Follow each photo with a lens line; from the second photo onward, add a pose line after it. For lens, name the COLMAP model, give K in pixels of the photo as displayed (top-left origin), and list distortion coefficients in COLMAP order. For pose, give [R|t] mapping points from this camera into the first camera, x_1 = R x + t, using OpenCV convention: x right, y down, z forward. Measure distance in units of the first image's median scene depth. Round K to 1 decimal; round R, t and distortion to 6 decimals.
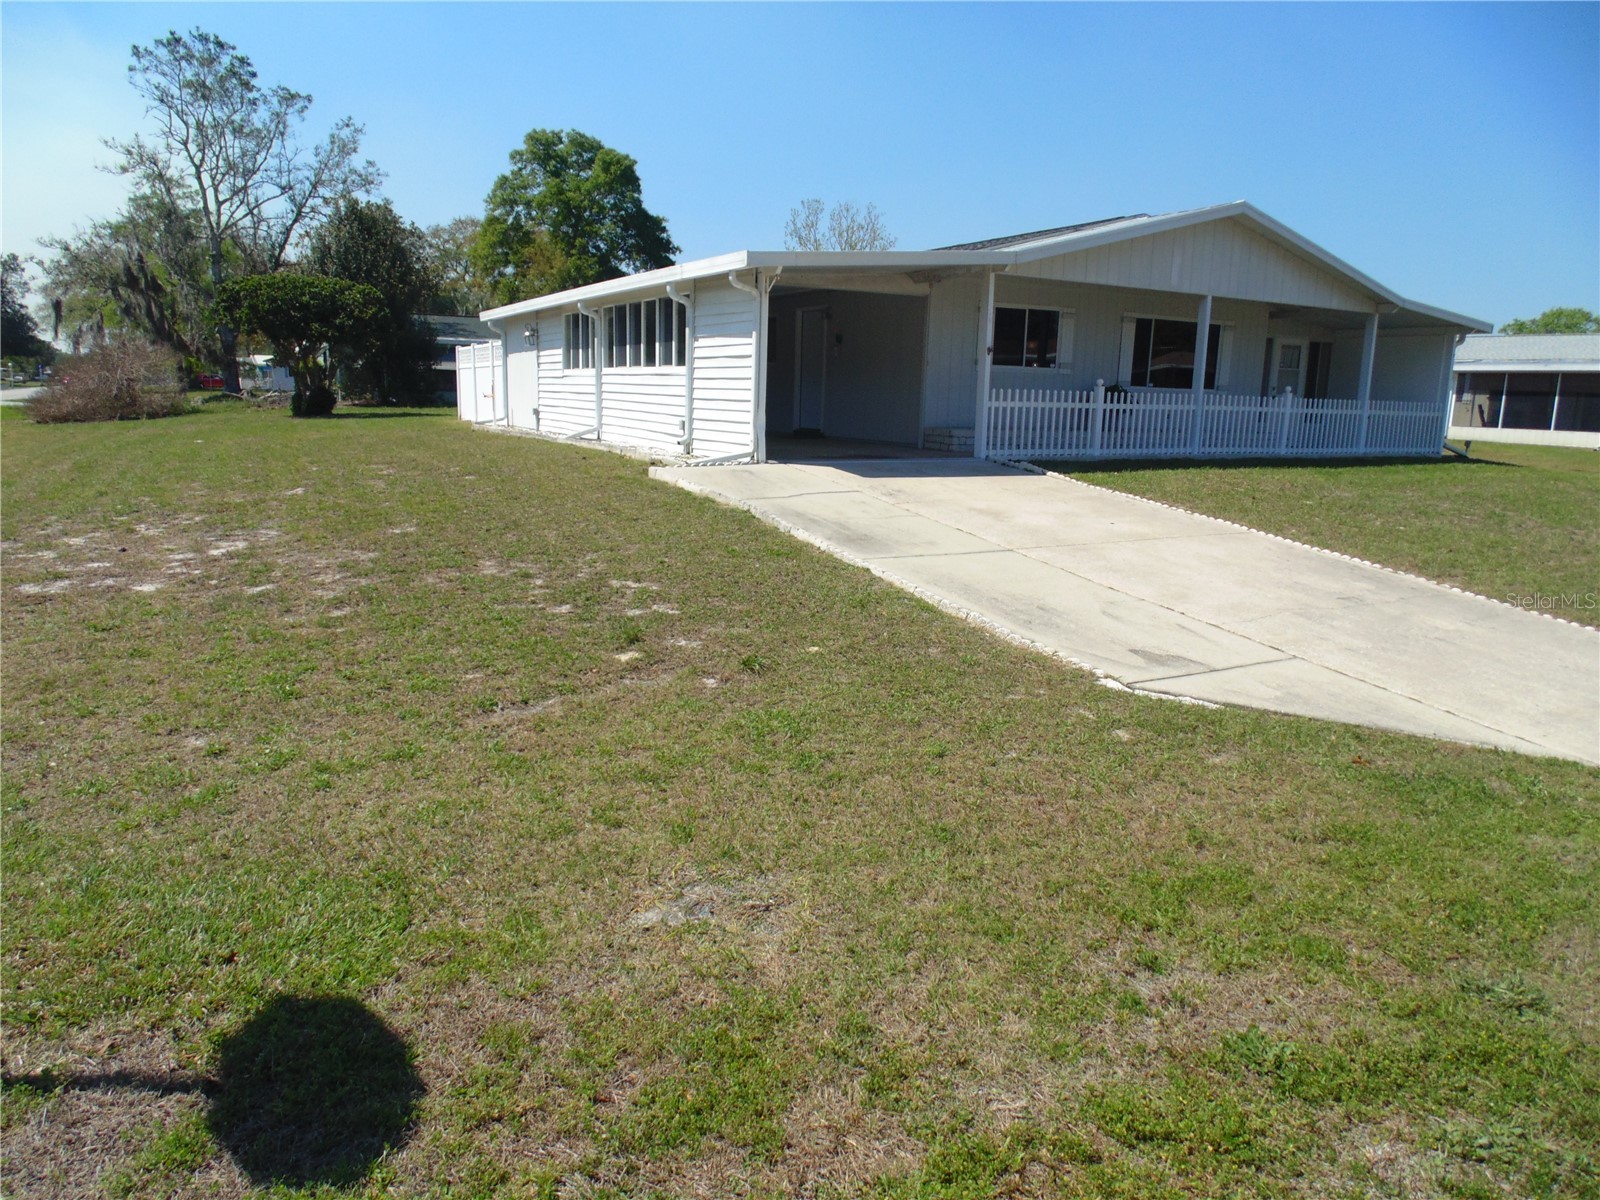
lens RADIAL K [[1064.7, 0, 816.2], [0, 1064.7, 595.6], [0, 0, 1]] dist [-0.015582, -0.002800]
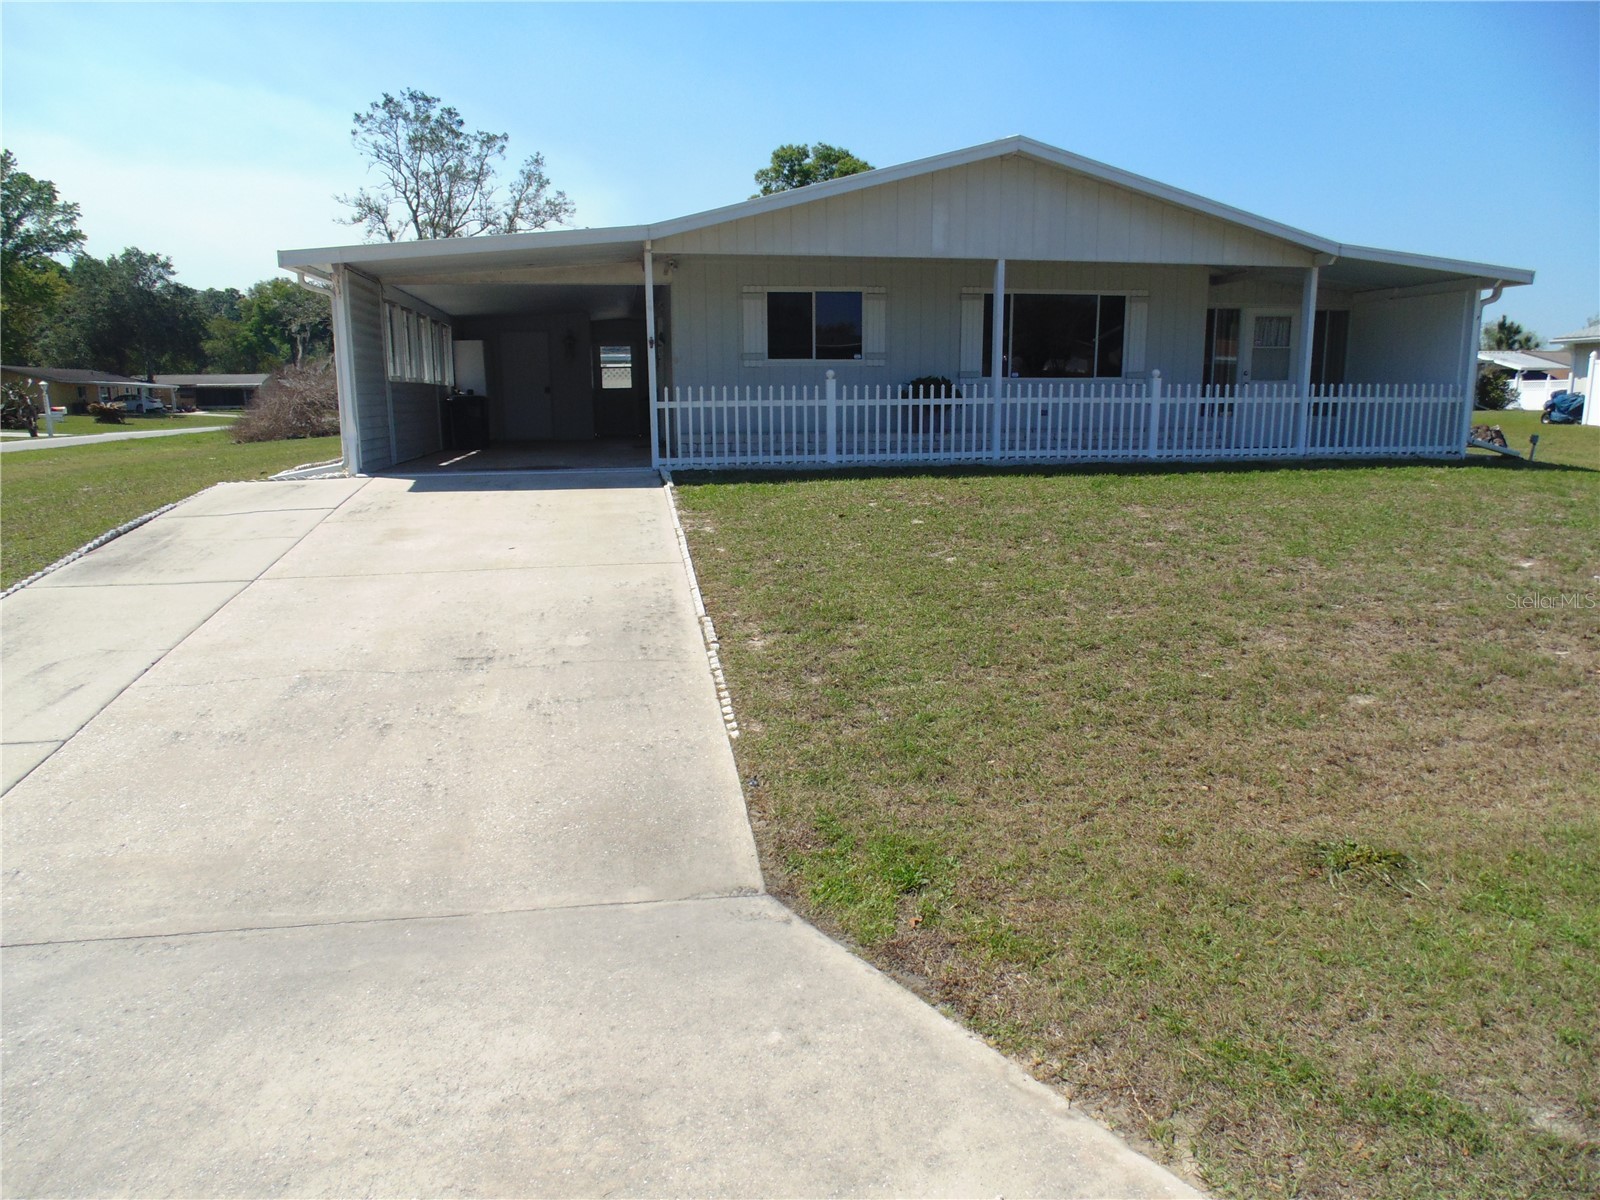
lens RADIAL K [[1064.7, 0, 799.9], [0, 1064.7, 593.9], [0, 0, 1]] dist [-0.015582, -0.002800]
pose [[0.942523, 0.030544, -0.332742, 0.390761], [-0.033178, 0.999447, -0.002236, -0.020531], [0.332489, 0.013147, 0.943015, 0.160046]]
